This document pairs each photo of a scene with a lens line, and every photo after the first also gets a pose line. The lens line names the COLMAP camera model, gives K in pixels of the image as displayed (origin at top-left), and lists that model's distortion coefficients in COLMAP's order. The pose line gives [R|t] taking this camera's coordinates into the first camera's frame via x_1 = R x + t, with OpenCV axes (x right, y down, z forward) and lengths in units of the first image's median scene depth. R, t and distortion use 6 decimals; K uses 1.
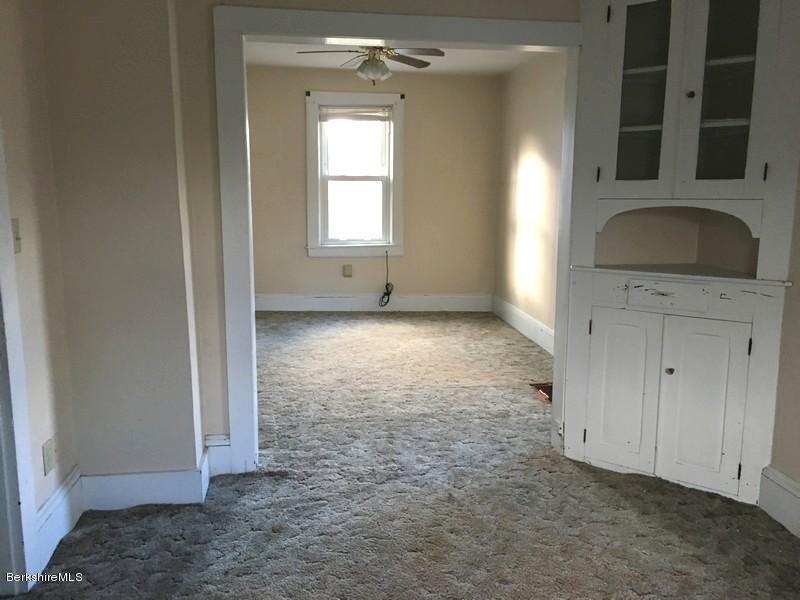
lens RADIAL K [[676.2, 0, 399.1], [0, 676.2, 298.4], [0, 0, 1]] dist [0.064629, -0.053545]
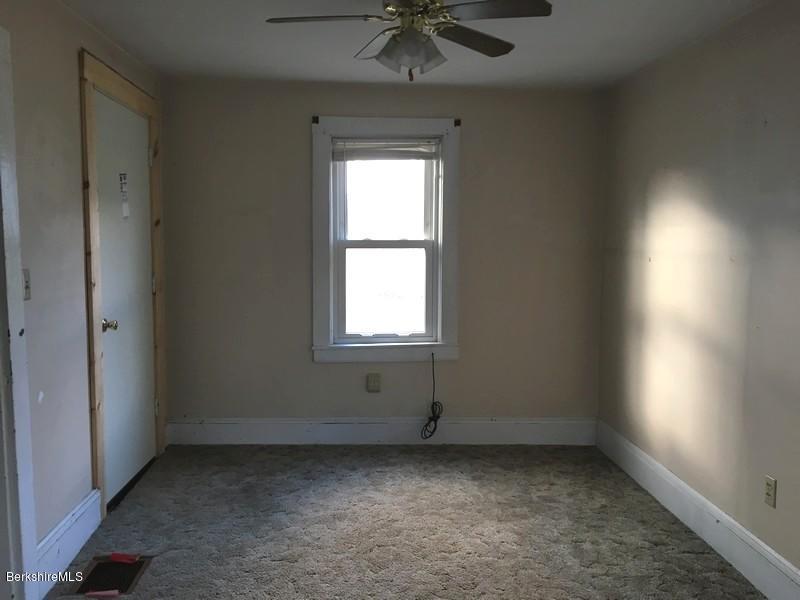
lens RADIAL K [[676.2, 0, 403.9], [0, 676.2, 302.9], [0, 0, 1]] dist [0.064629, -0.053545]
pose [[0.998270, 0.000117, -0.058791, -0.008079], [-0.004468, 0.997257, -0.073886, -0.072016], [0.058621, 0.074021, 0.995532, 0.349460]]
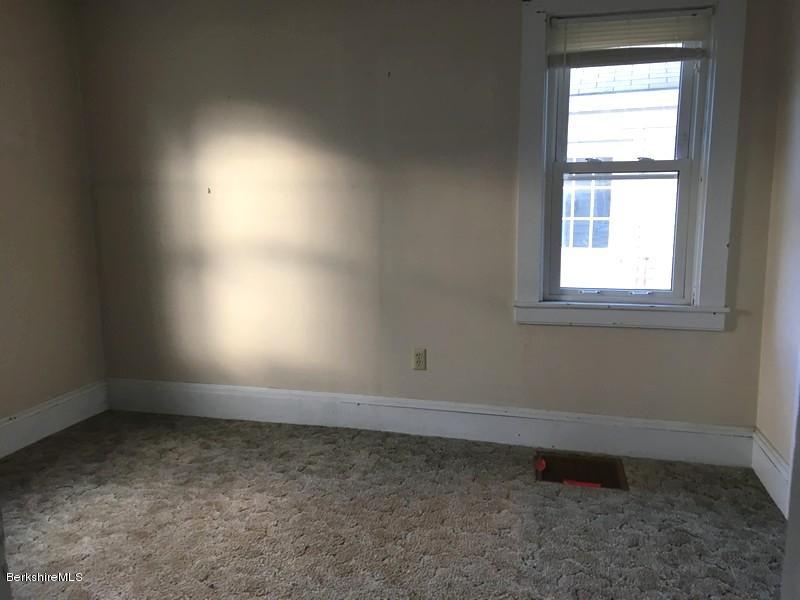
lens RADIAL K [[676.2, 0, 402.1], [0, 676.2, 293.3], [0, 0, 1]] dist [0.064629, -0.053545]
pose [[0.347054, -0.155813, 0.924811, -0.311975], [0.160334, 0.981442, 0.105186, -0.102695], [-0.924038, 0.111773, 0.365596, 0.585283]]
